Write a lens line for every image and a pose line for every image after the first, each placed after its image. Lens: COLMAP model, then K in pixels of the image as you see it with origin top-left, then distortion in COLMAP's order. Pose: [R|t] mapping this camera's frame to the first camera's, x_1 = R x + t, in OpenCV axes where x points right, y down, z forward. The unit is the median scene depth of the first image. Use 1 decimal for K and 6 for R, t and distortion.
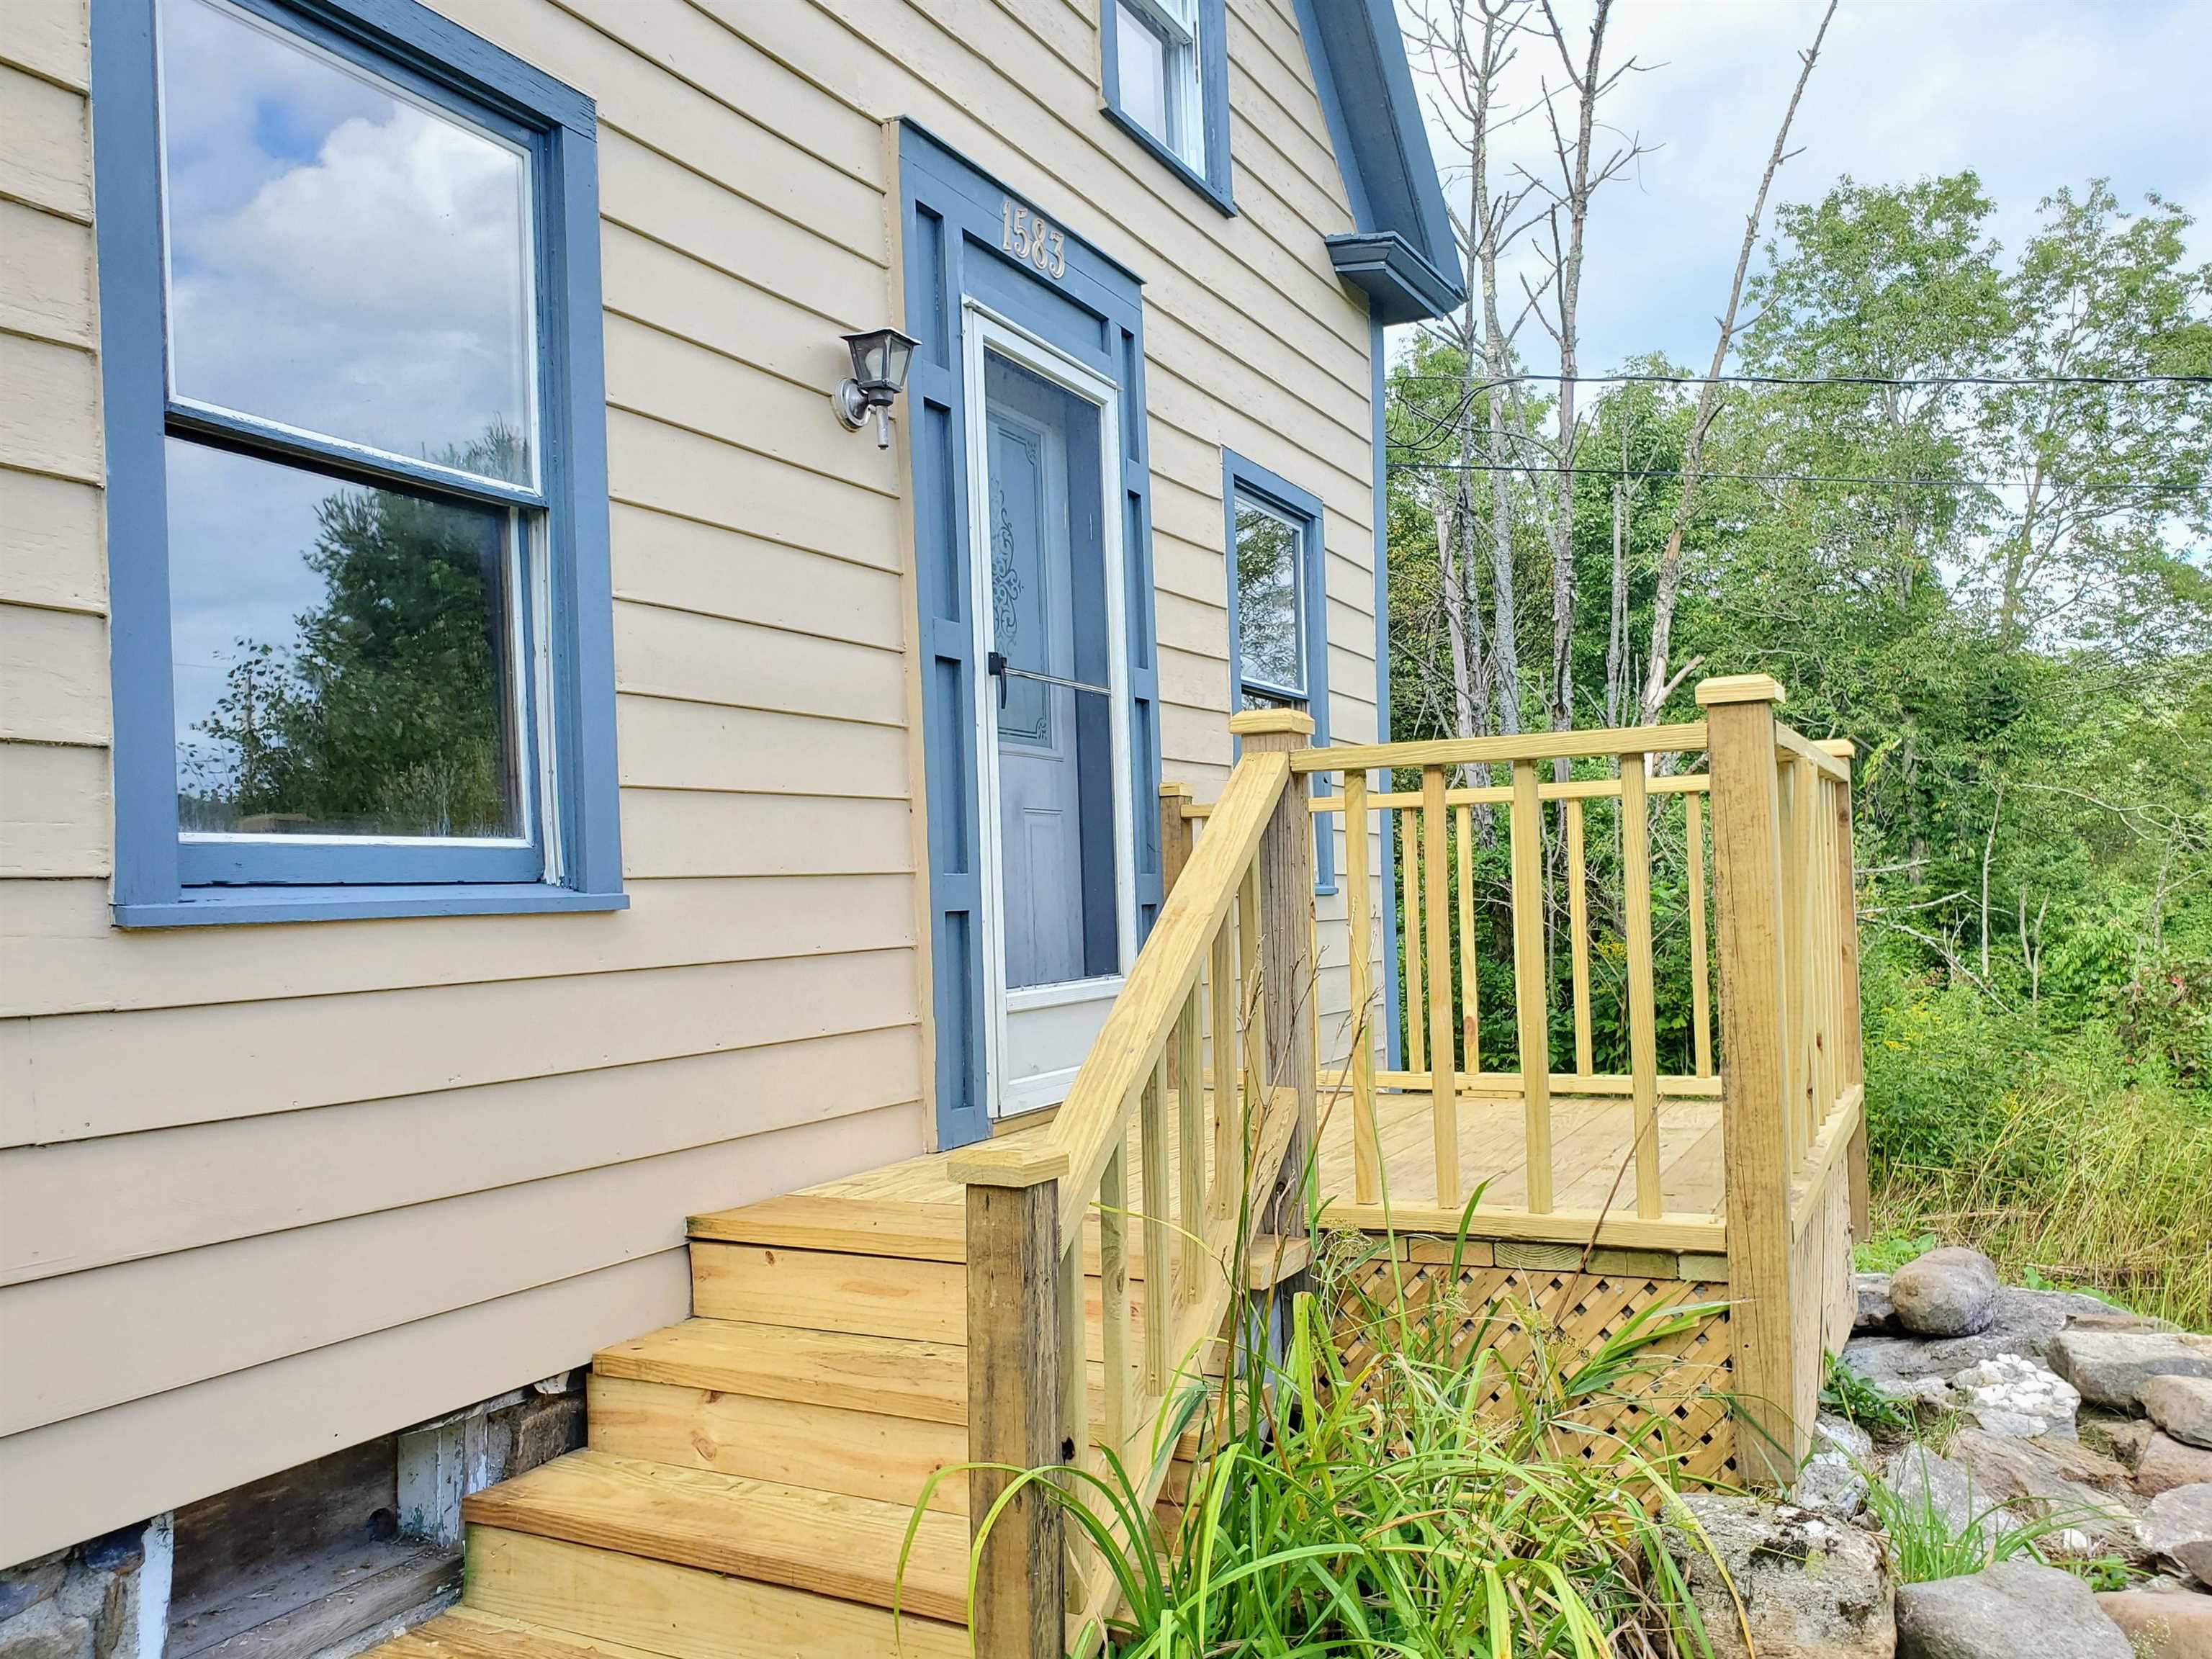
lens RADIAL K [[1741.9, 0, 1106.0], [0, 1741.9, 829.5], [0, 0, 1]] dist [0.043927, -0.000072]
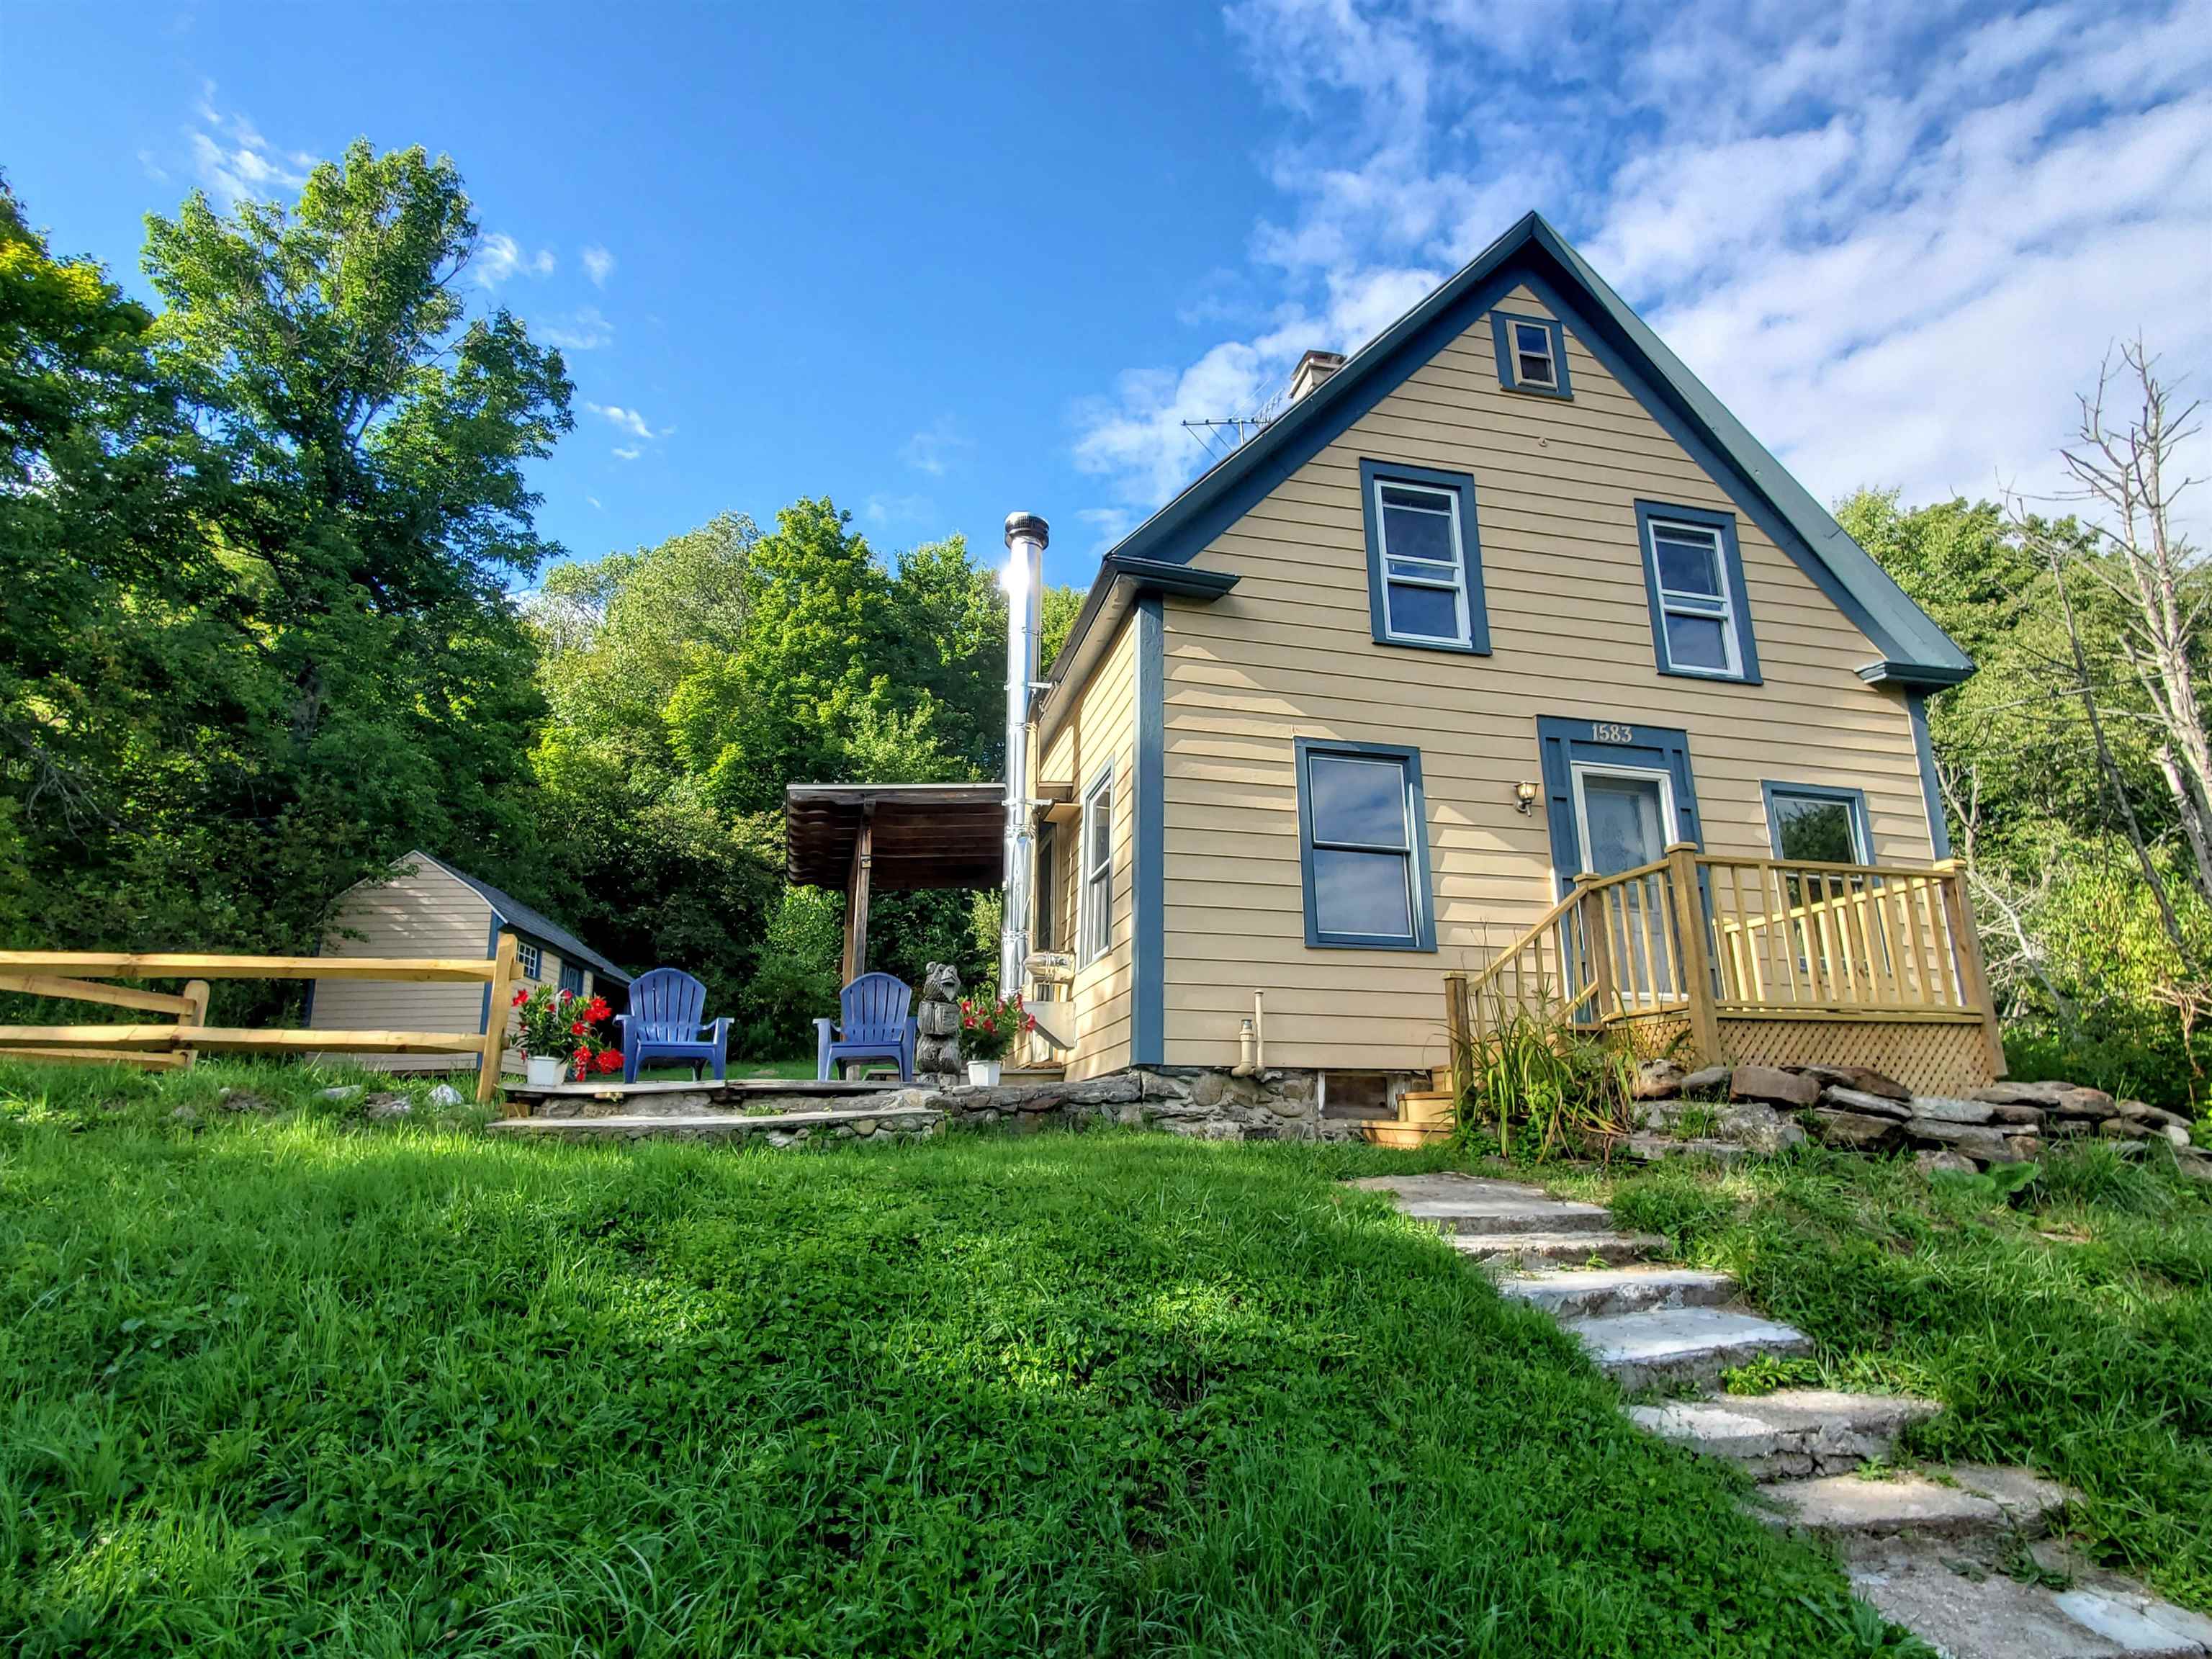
lens RADIAL K [[1196.0, 0, 1071.1], [0, 1196.0, 838.2], [0, 0, 1]] dist [0.002091, 0.001254]
pose [[0.627789, -0.167806, -0.760080, 0.918053], [-0.001373, 0.976245, -0.216663, 0.271991], [0.778382, 0.137062, 0.612646, -0.913079]]
